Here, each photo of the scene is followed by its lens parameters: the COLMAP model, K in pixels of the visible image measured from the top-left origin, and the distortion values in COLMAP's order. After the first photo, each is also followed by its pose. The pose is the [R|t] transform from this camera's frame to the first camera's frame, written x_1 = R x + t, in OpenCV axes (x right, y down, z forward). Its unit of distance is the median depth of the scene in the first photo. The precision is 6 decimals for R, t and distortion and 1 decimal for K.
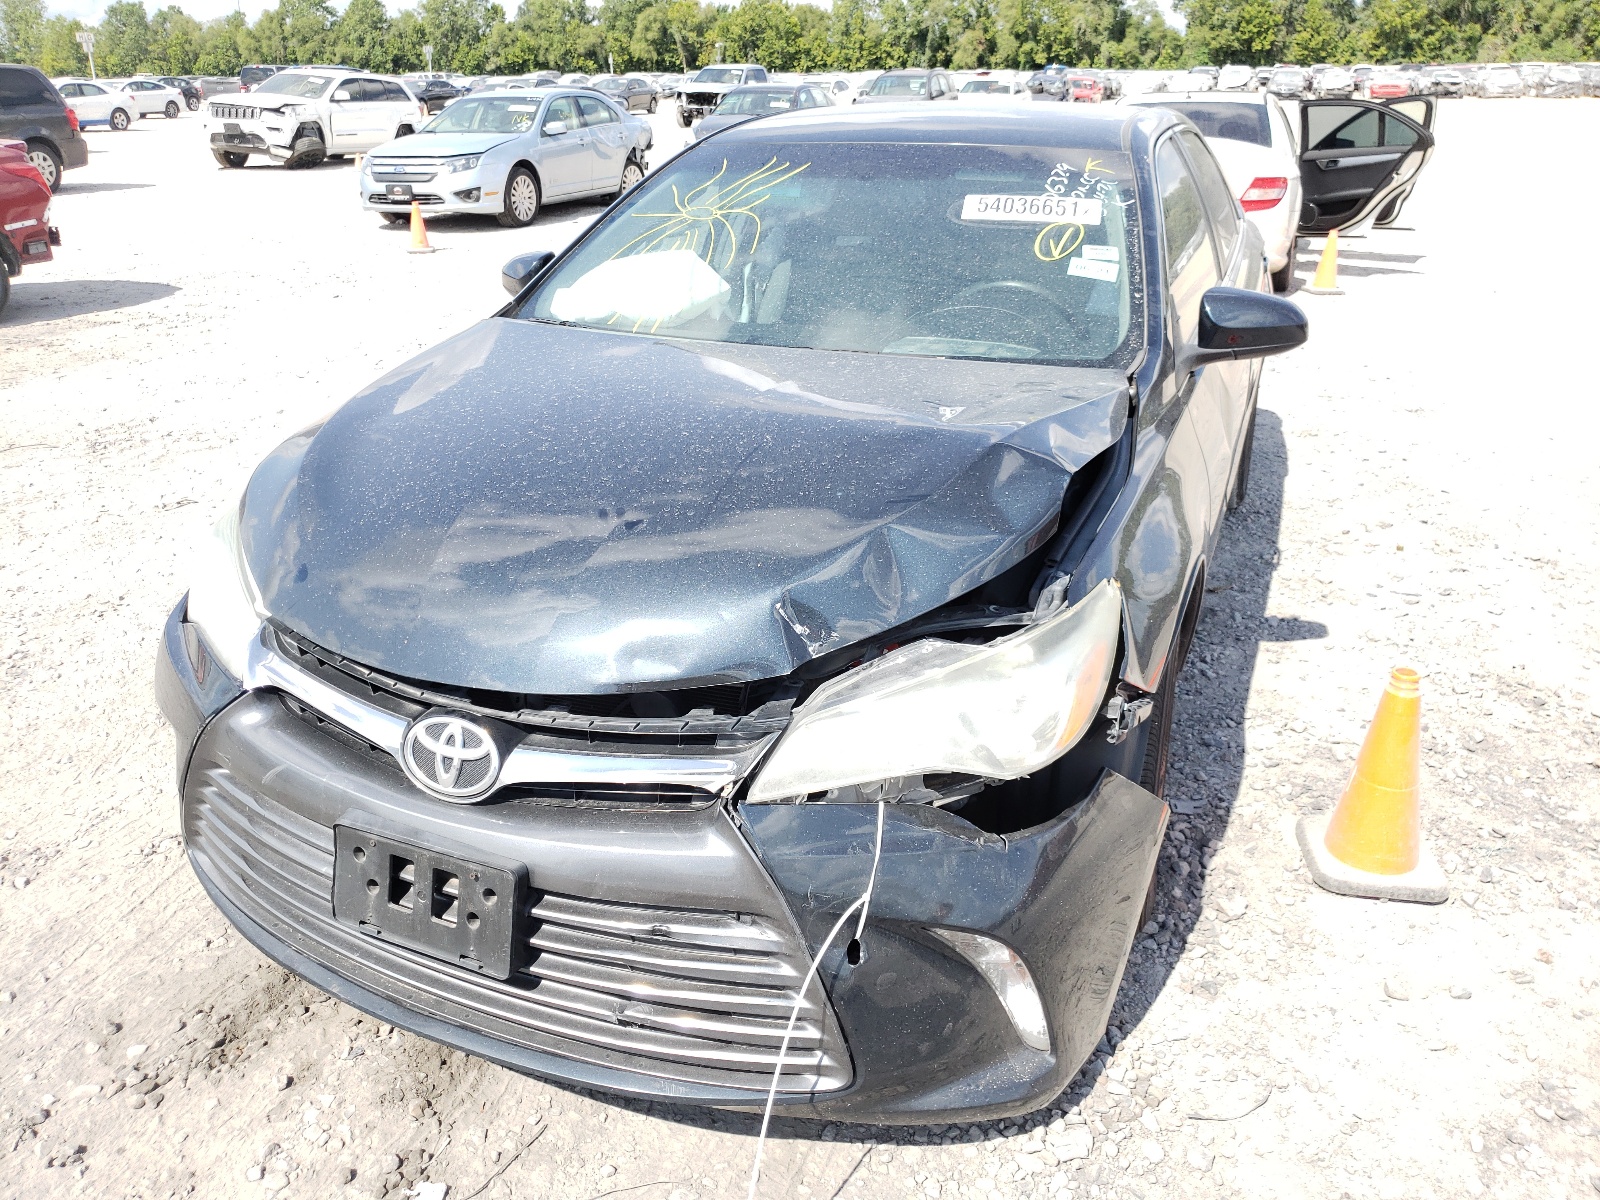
lens RADIAL K [[1210.4, 0, 799.0], [0, 1210.4, 579.0], [0, 0, 1]] dist [0.027225, -0.008957]
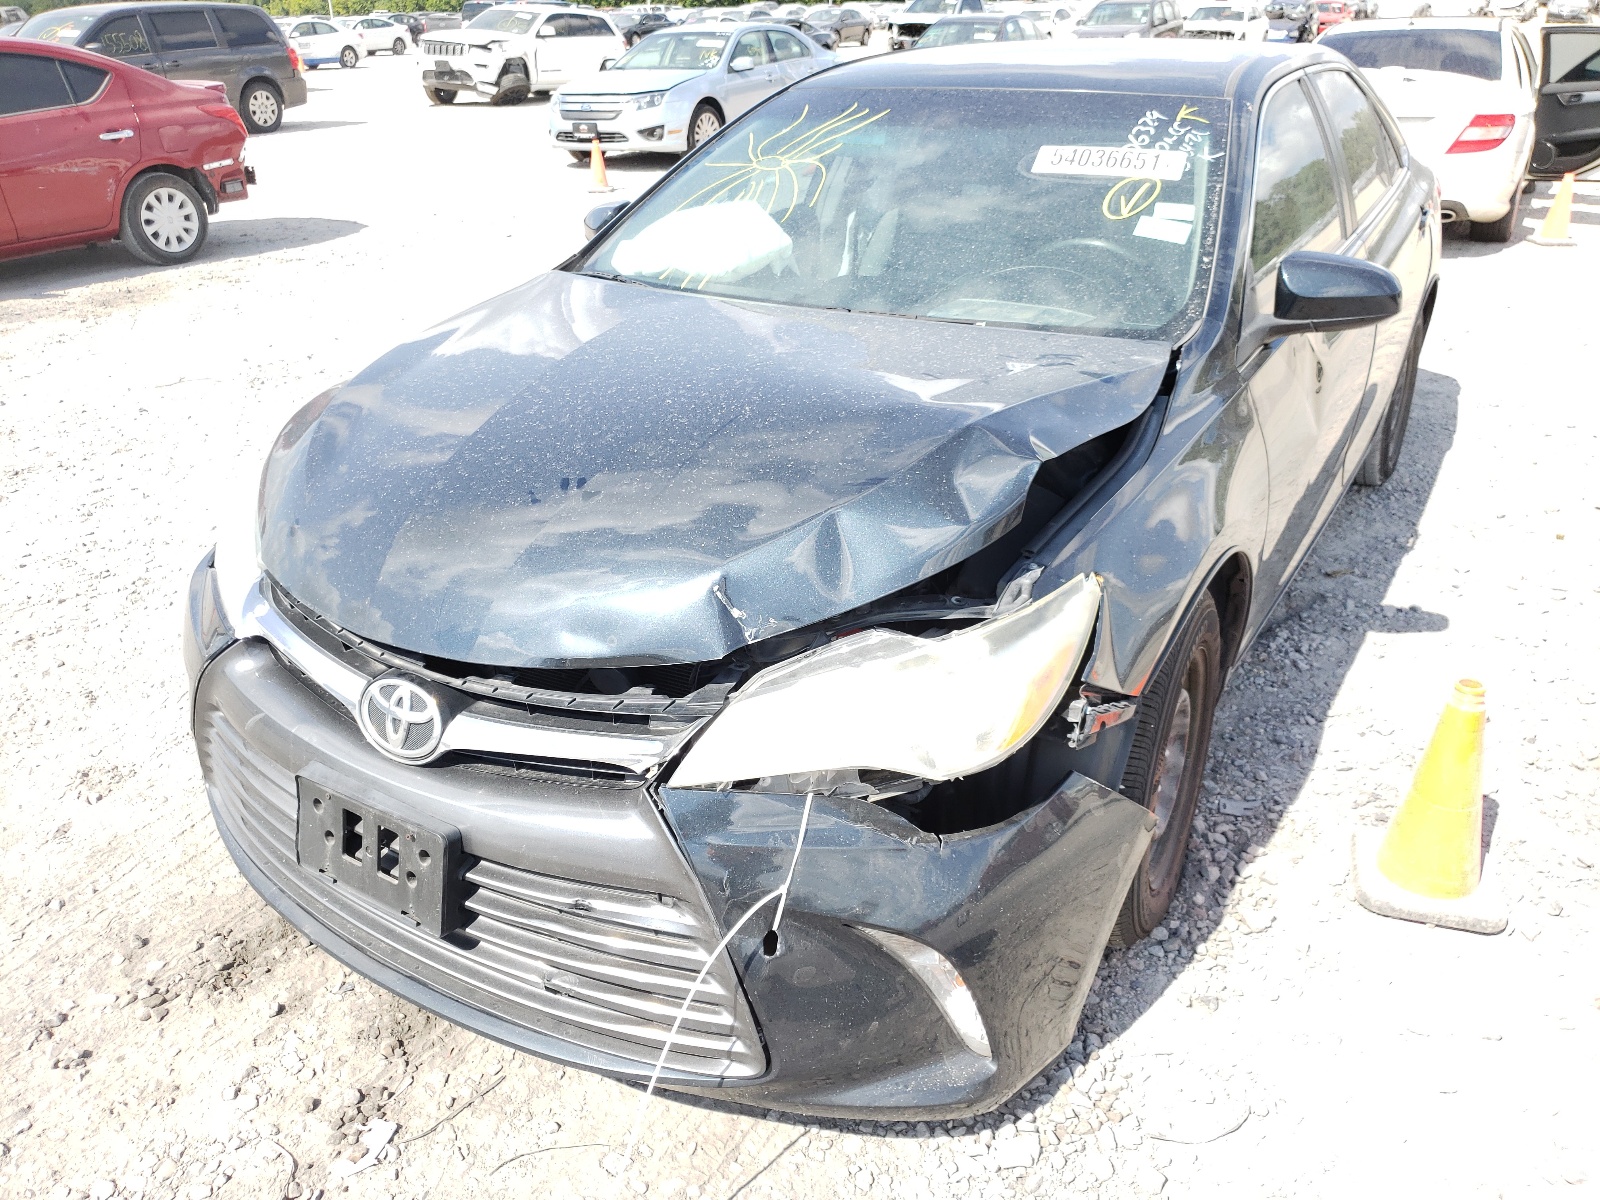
lens RADIAL K [[1220.2, 0, 800.0], [0, 1220.2, 600.0], [0, 0, 1]] dist [0.015705, 0.005054]
pose [[0.990066, 0.051643, -0.130780, 0.149037], [-0.043926, 0.997157, 0.061222, -0.025666], [0.133569, -0.054869, 0.989519, 0.032003]]
